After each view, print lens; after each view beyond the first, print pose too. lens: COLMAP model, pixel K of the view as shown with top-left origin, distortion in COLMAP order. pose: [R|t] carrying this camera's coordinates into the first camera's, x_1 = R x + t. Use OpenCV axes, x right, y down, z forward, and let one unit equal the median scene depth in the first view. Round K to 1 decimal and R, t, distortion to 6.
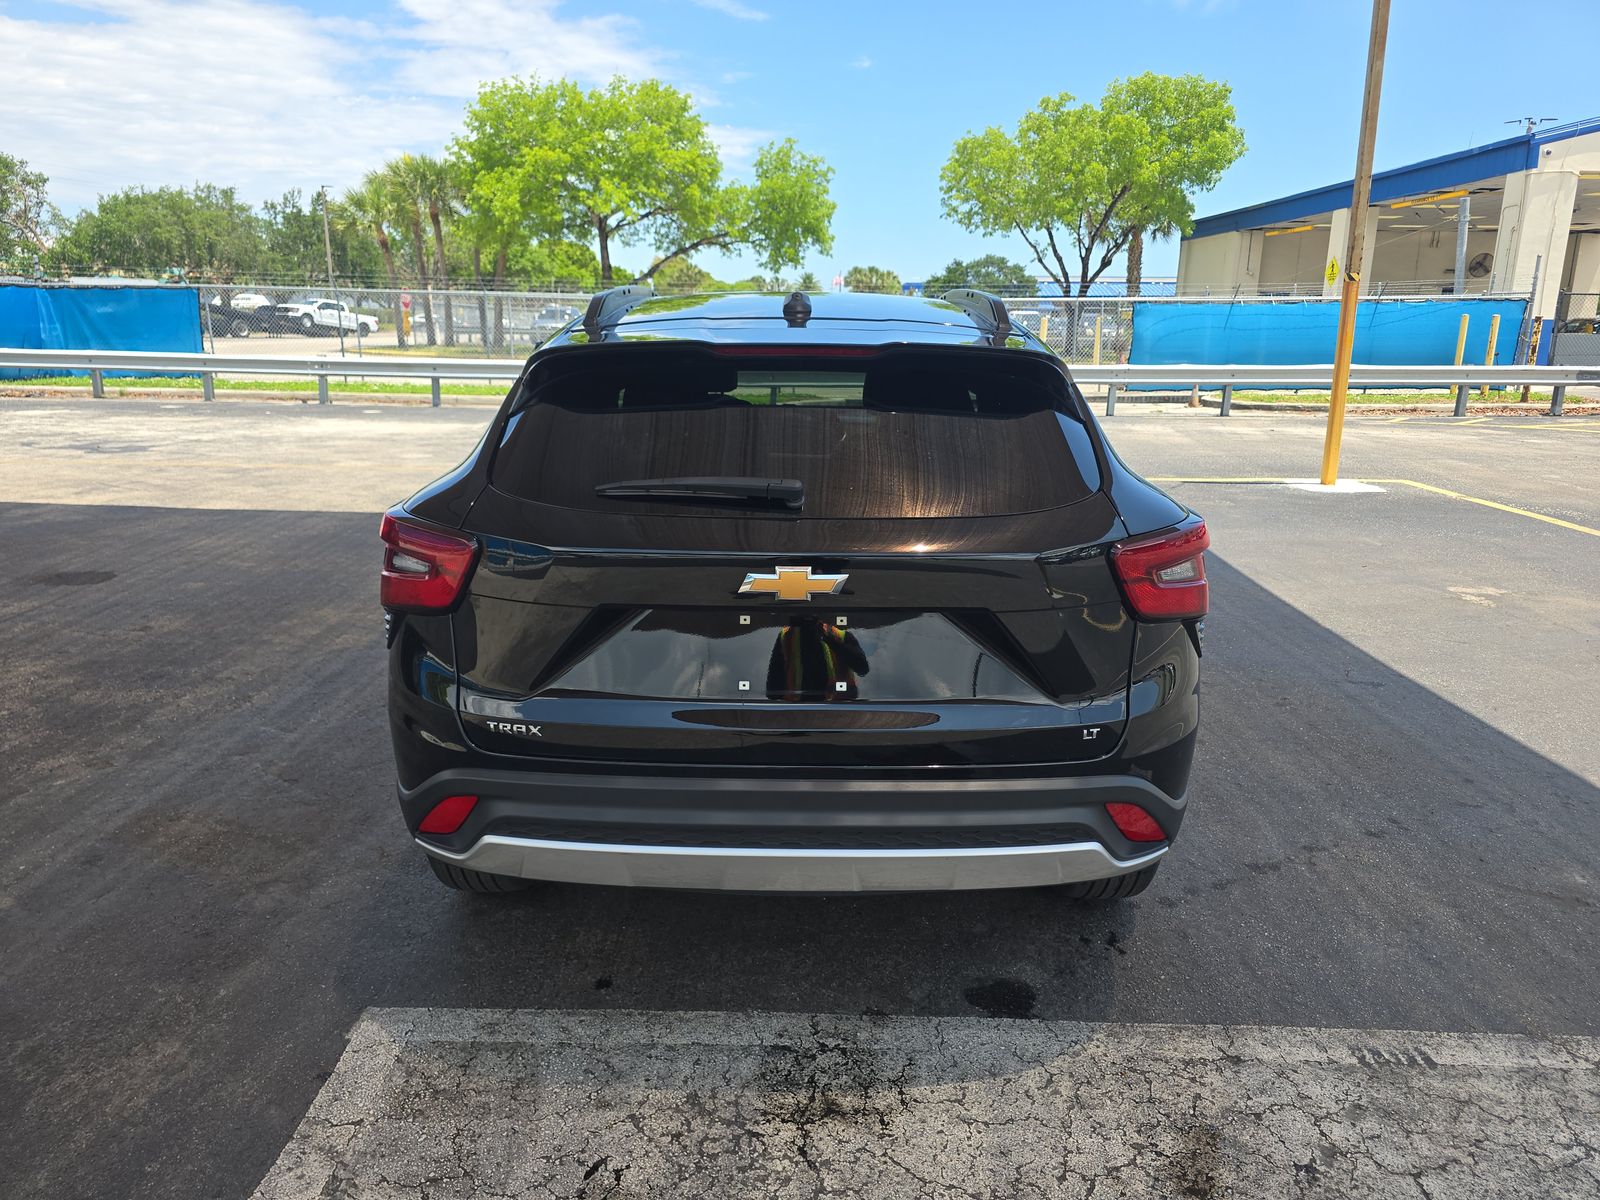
lens RADIAL K [[1084.6, 0, 795.1], [0, 1084.6, 596.6], [0, 0, 1]] dist [0.040349, -0.035672]
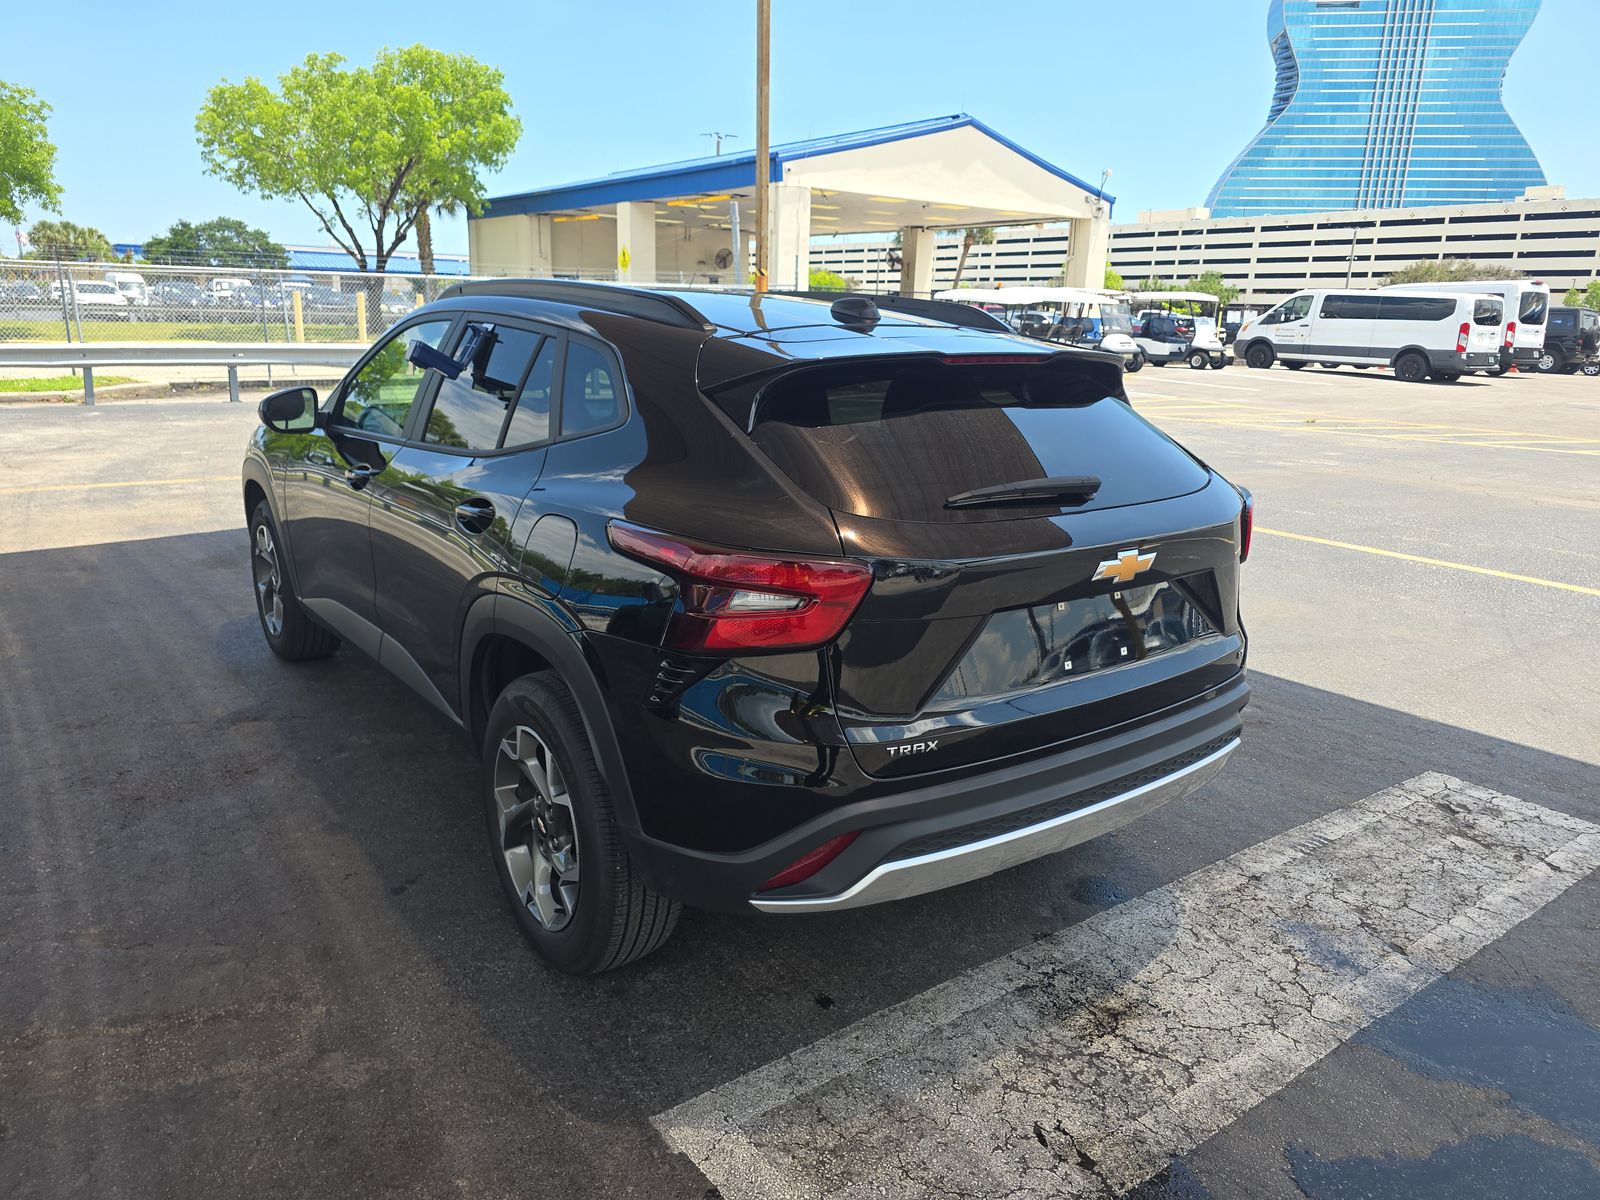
lens RADIAL K [[1080.8, 0, 800.0], [0, 1080.8, 600.0], [0, 0, 1]] dist [0.056918, -0.059549]
pose [[0.797267, -0.142836, 0.586483, -0.053046], [0.128835, 0.989478, 0.065845, -0.005356], [-0.589717, 0.023064, 0.807281, 0.015493]]
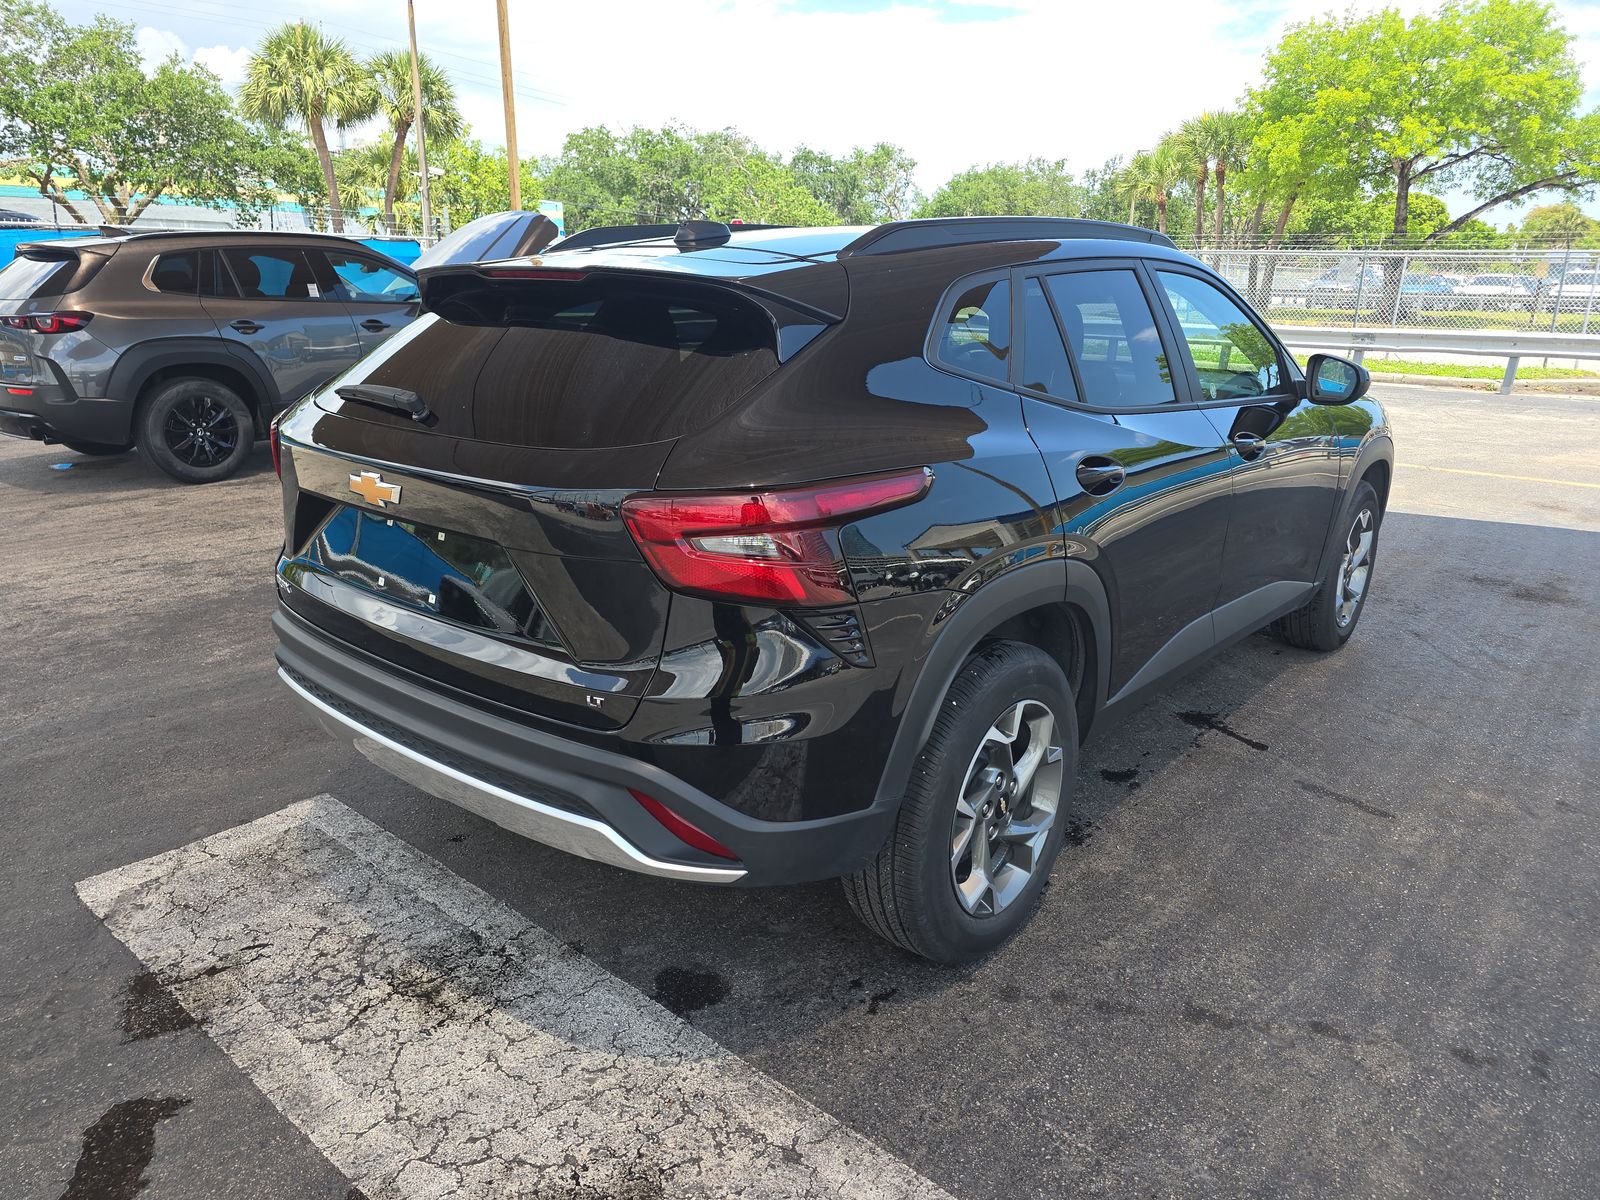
lens RADIAL K [[1084.6, 0, 795.1], [0, 1084.6, 596.6], [0, 0, 1]] dist [0.040349, -0.035672]
pose [[0.766114, 0.182626, -0.616212, 0.055341], [-0.163728, 0.982604, 0.087655, -0.003808], [0.621500, 0.033738, 0.782687, 0.023513]]
